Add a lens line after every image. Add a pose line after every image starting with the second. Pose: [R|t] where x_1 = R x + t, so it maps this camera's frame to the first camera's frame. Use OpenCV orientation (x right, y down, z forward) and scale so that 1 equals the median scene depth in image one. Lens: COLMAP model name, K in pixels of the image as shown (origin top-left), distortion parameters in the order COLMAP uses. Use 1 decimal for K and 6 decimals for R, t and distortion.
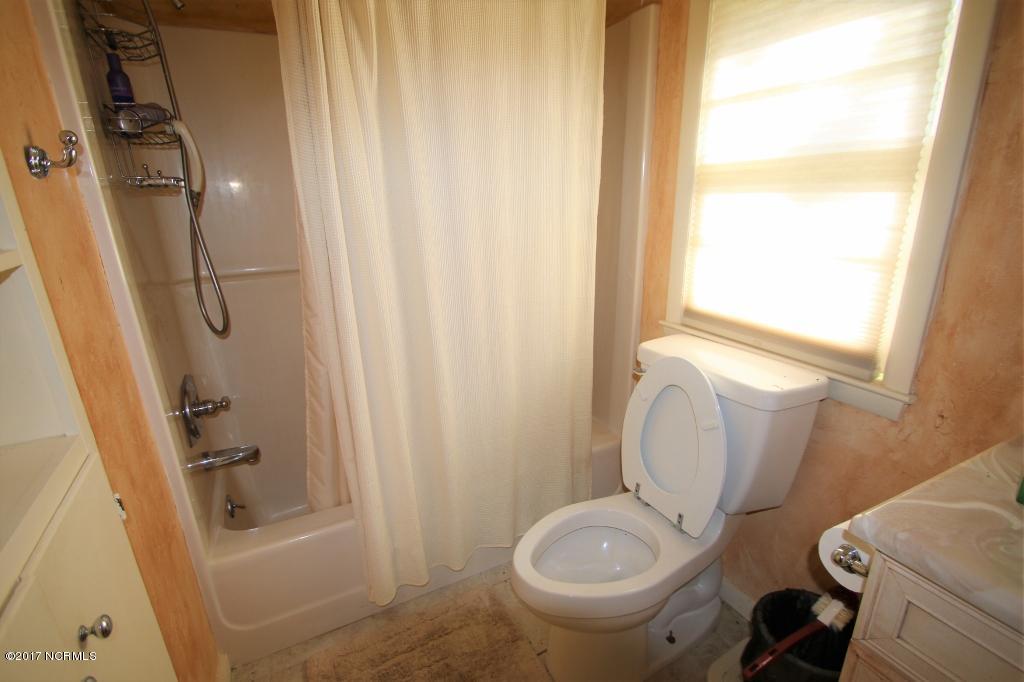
lens RADIAL K [[479.3, 0, 511.2], [0, 479.3, 357.3], [0, 0, 1]] dist [0.001414, -0.014143]
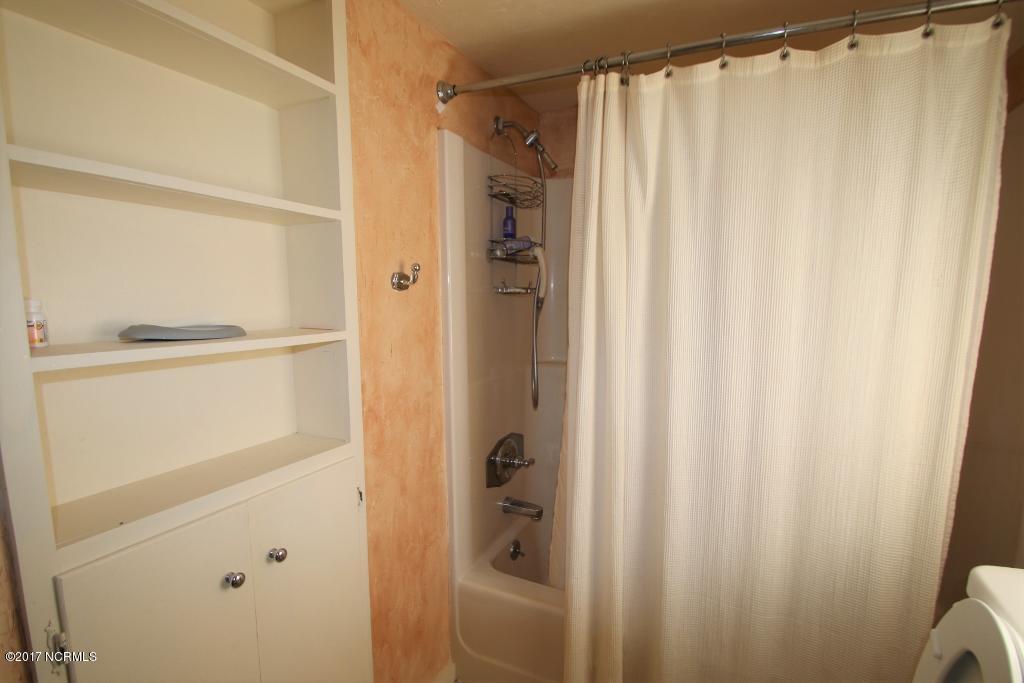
lens RADIAL K [[479.3, 0, 511.2], [0, 479.3, 357.8], [0, 0, 1]] dist [0.001414, -0.014143]
pose [[0.624546, 0.121598, -0.771464, 0.347990], [-0.268771, 0.960932, -0.066125, -0.084631], [0.733283, 0.248645, 0.632828, 0.160864]]
